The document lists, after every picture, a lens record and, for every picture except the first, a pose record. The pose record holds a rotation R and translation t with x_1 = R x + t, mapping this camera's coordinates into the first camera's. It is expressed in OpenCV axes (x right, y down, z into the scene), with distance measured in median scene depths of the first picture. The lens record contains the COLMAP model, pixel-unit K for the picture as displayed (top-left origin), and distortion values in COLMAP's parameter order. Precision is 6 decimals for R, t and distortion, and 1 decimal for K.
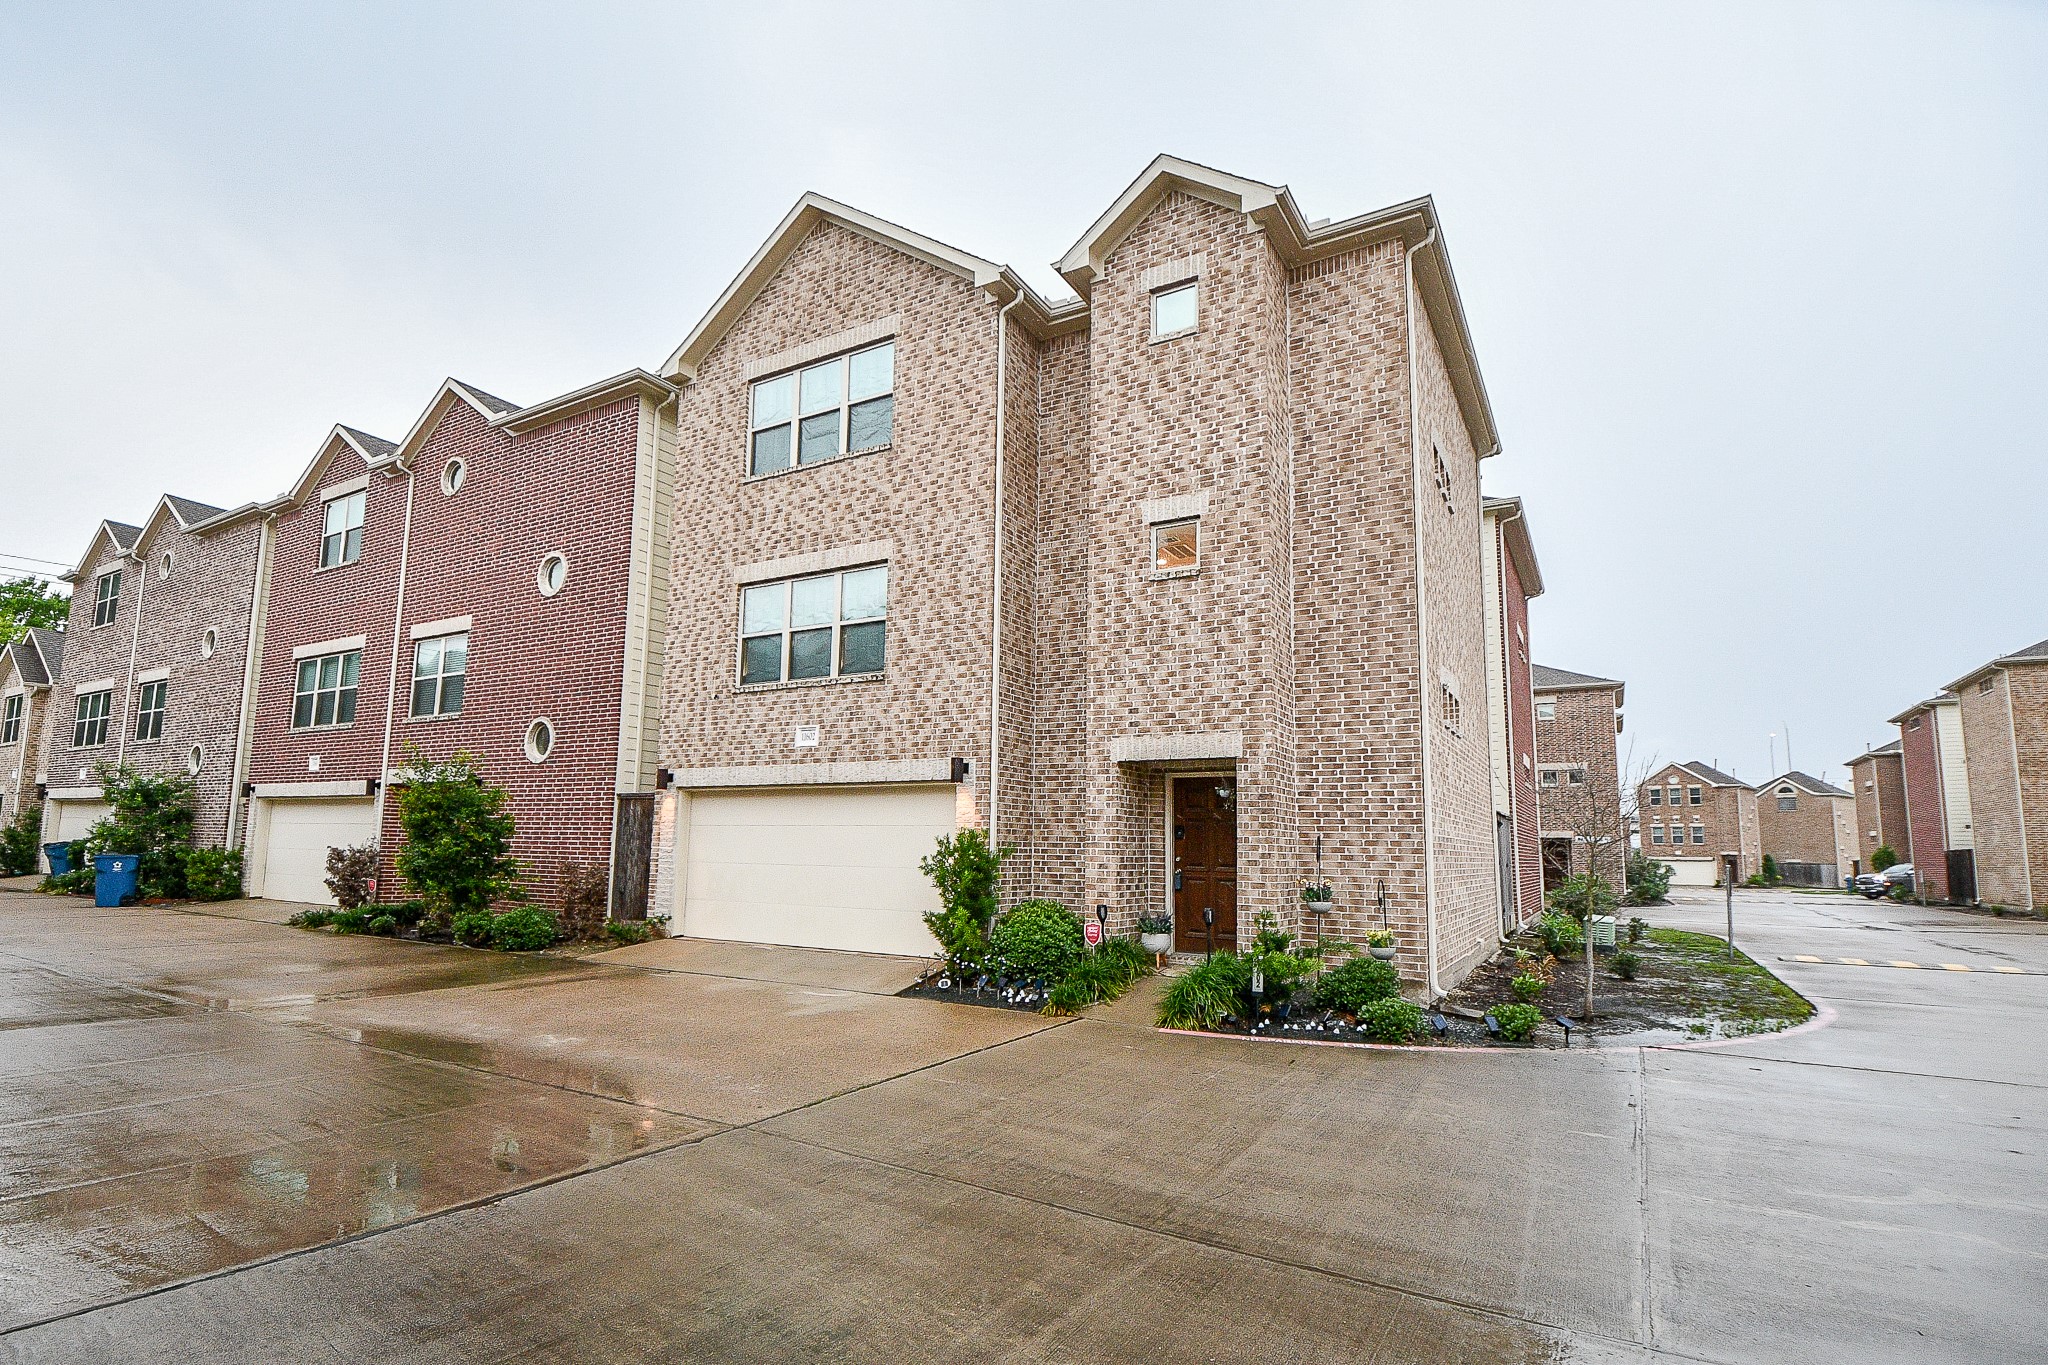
lens RADIAL K [[978.4, 0, 1011.9], [0, 978.4, 726.4], [0, 0, 1]] dist [0.035080, -0.040159]
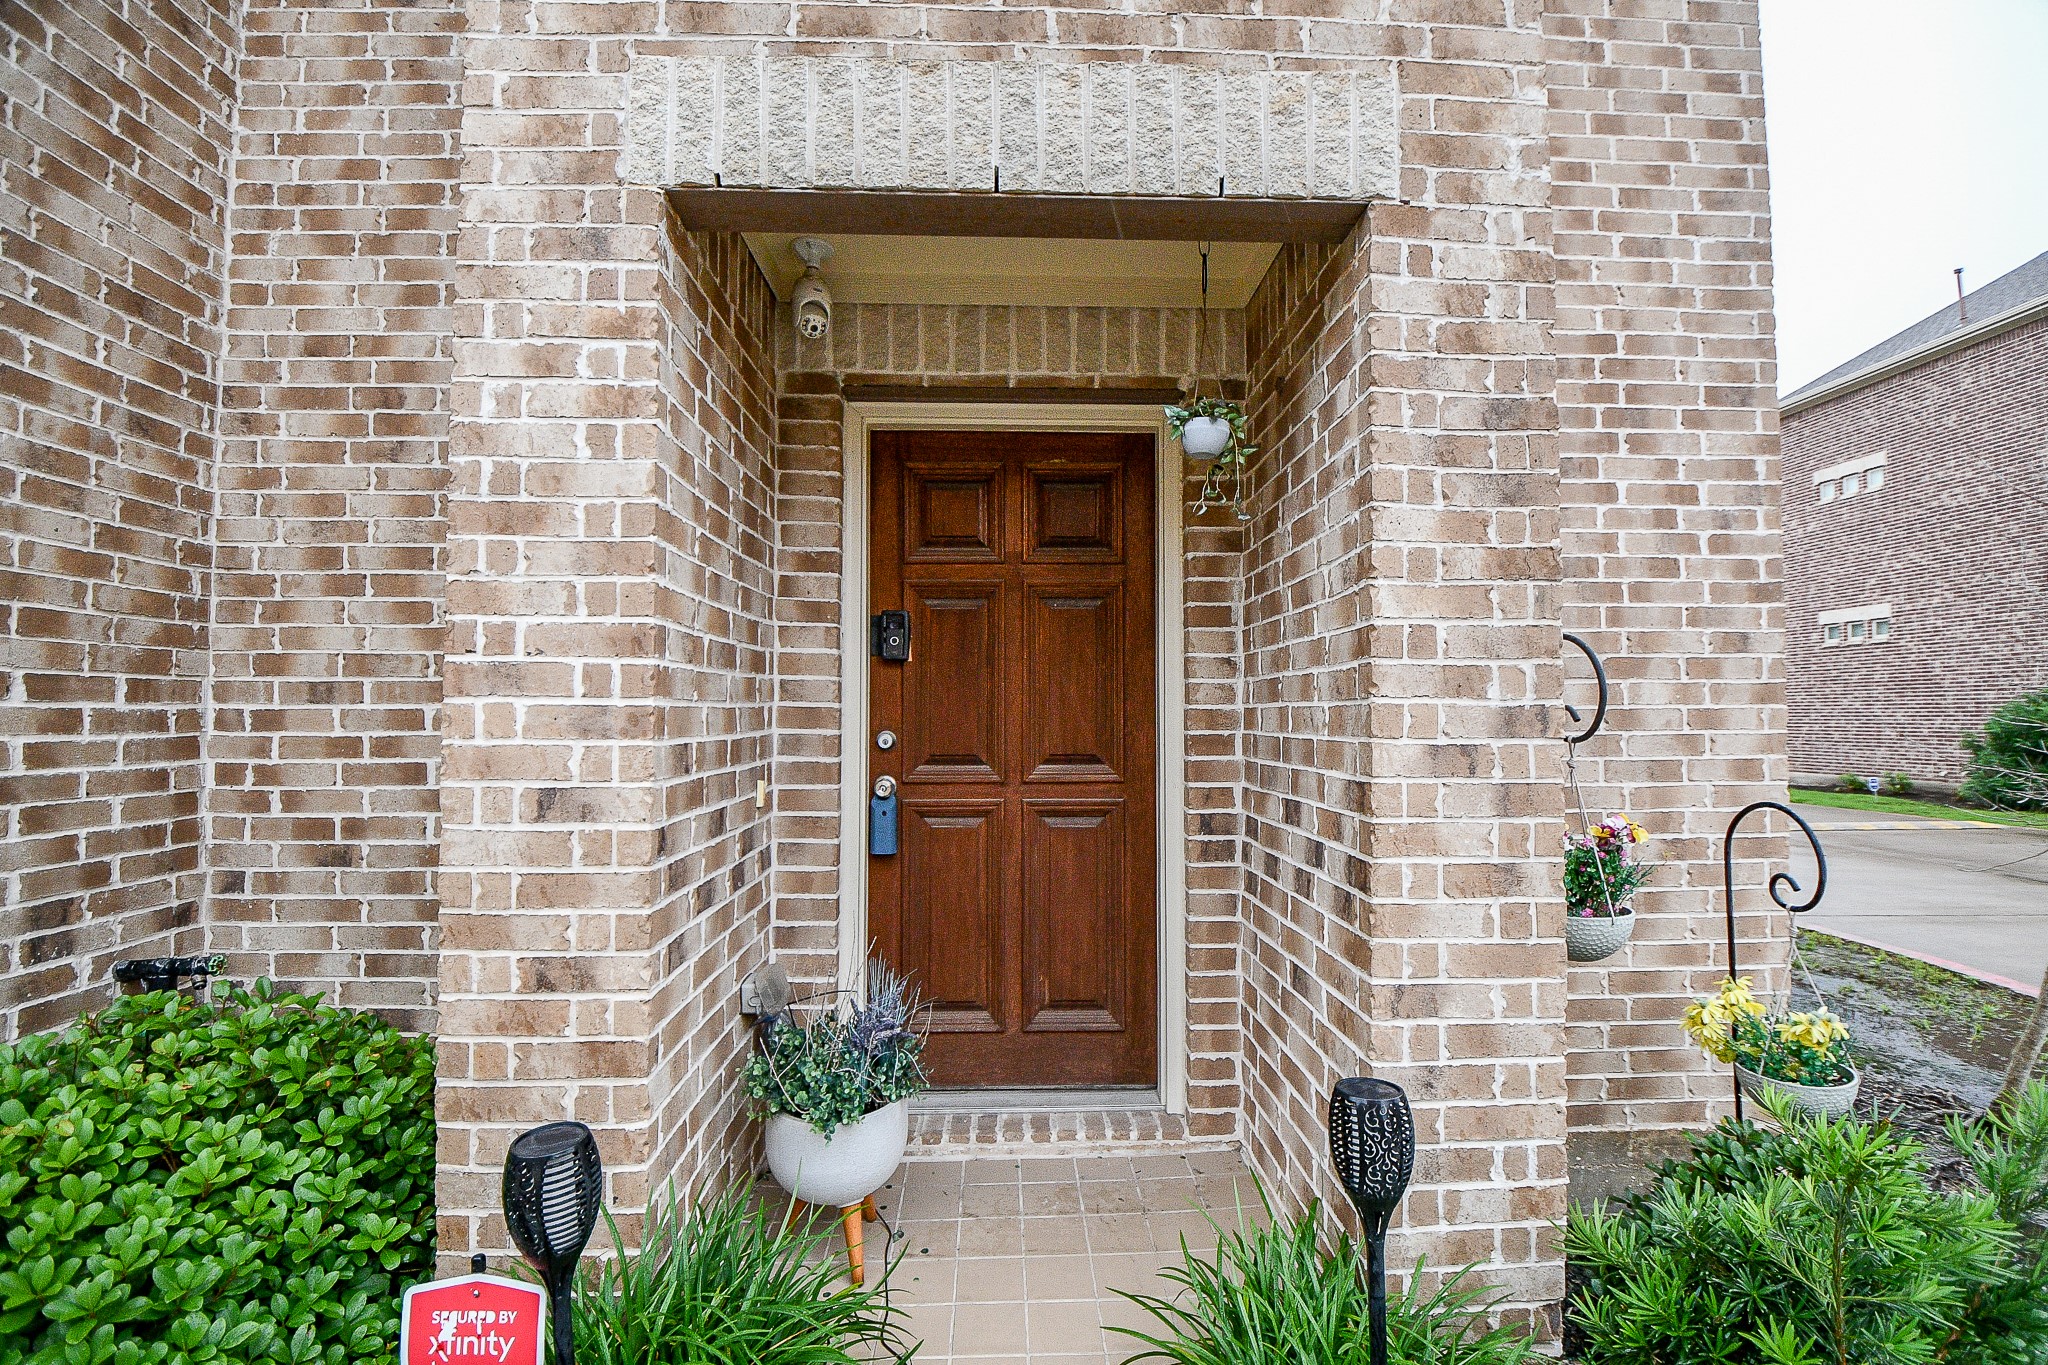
lens RADIAL K [[903.4, 0, 1024.0], [0, 903.4, 682.5], [0, 0, 1]] dist [0.013910, -0.025010]
pose [[0.841350, 0.001848, 0.540487, 0.069916], [-0.052105, 0.995614, 0.077706, 0.097871], [-0.537973, -0.093541, 0.837756, 0.765960]]
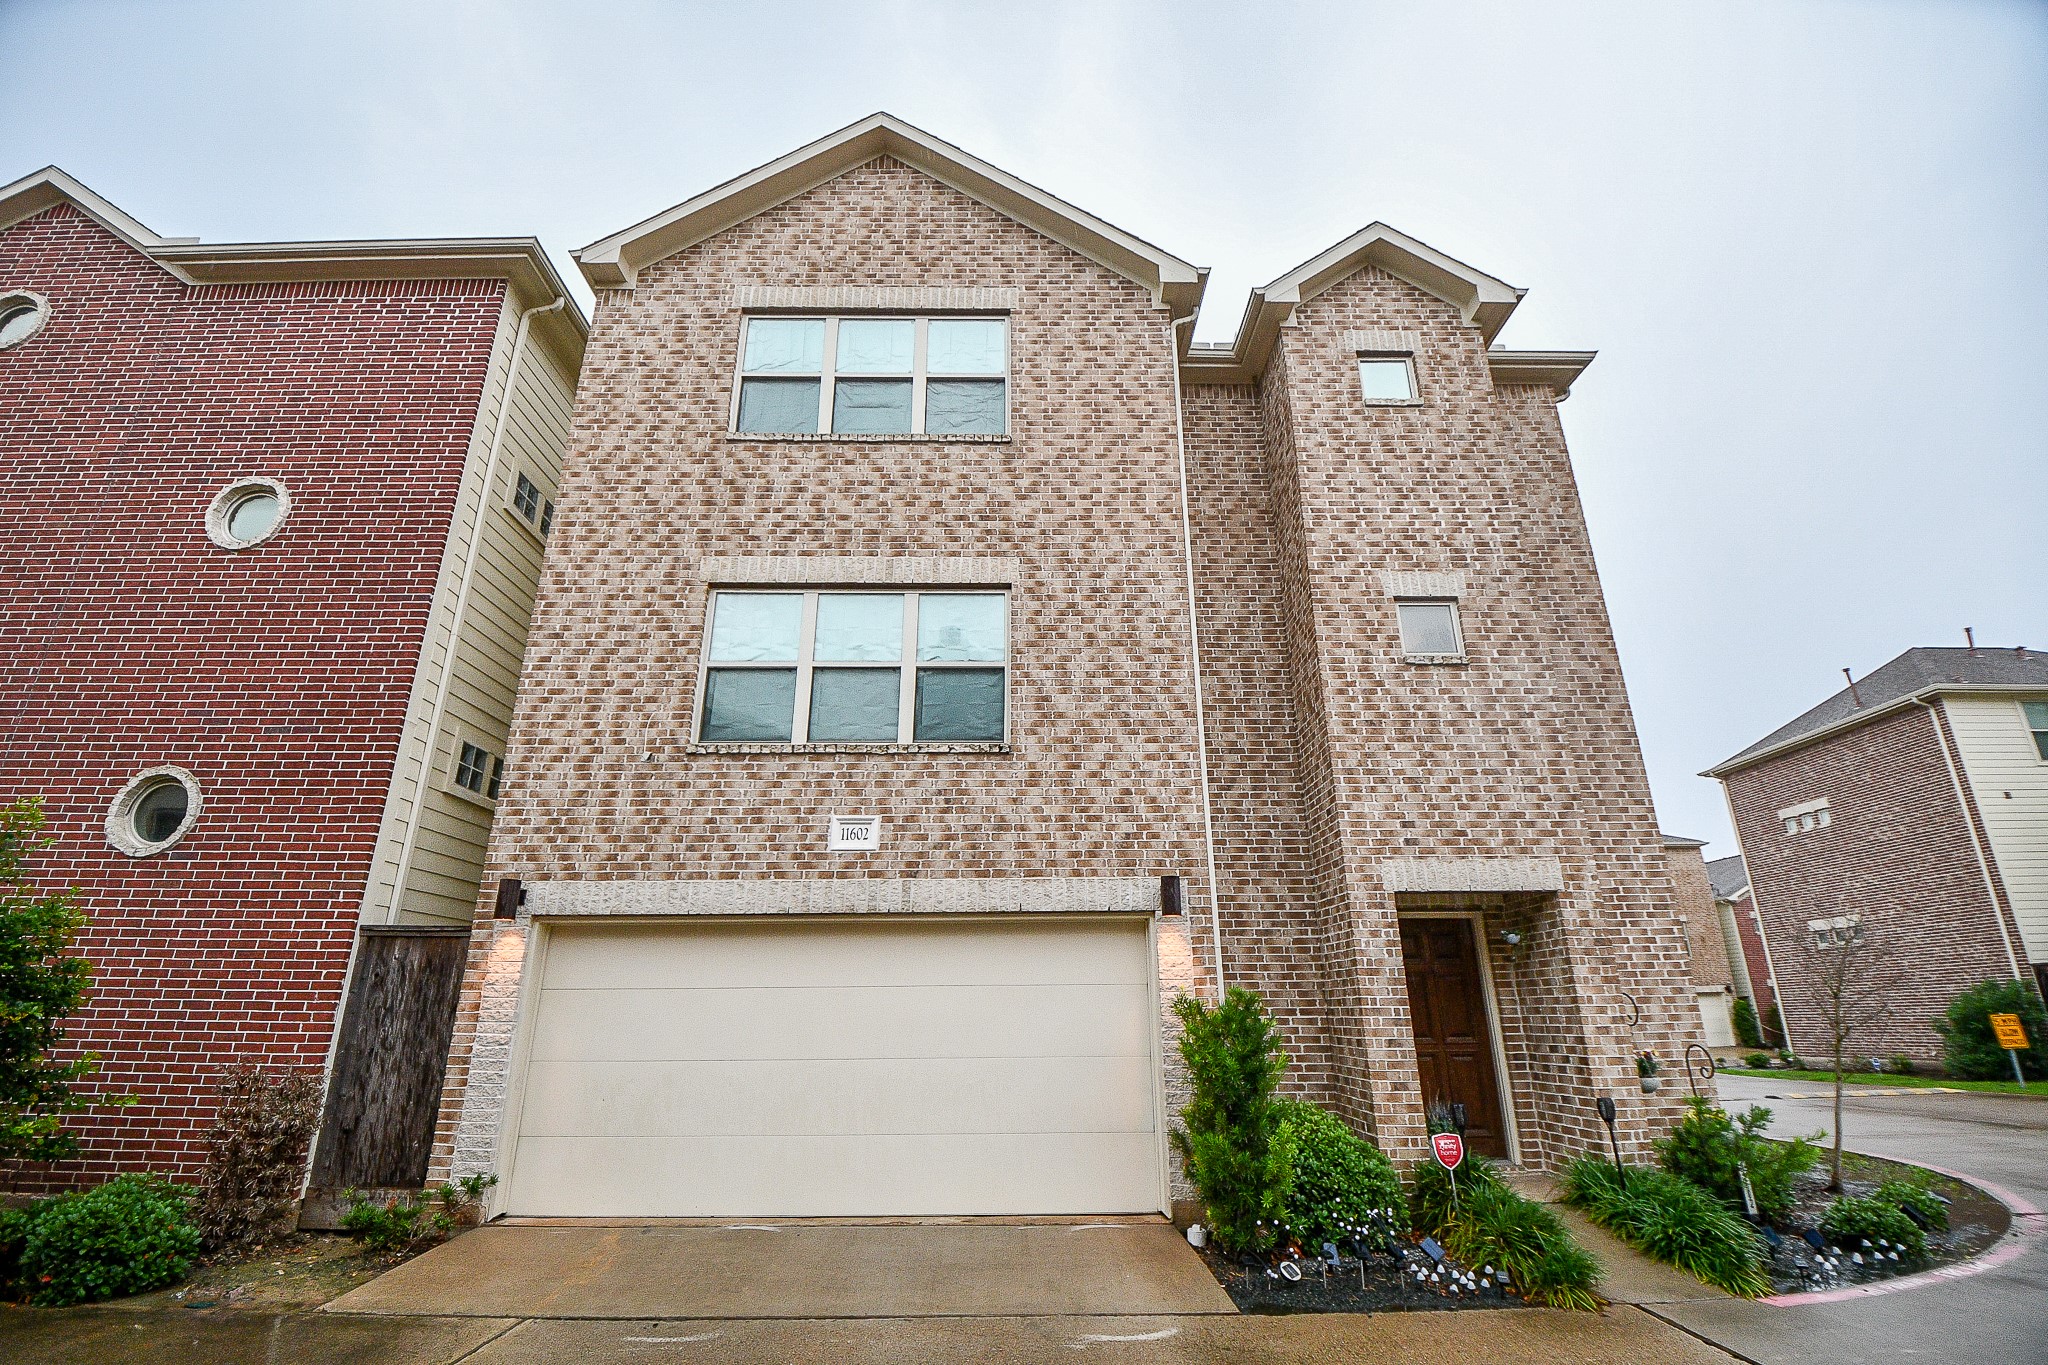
lens RADIAL K [[885.4, 0, 1031.8], [0, 885.4, 701.2], [0, 0, 1]] dist [0.028845, -0.039181]
pose [[0.850810, 0.152630, 0.502818, -0.448498], [-0.044205, 0.974284, -0.220944, 0.052194], [-0.523610, 0.165754, 0.835678, 0.517536]]
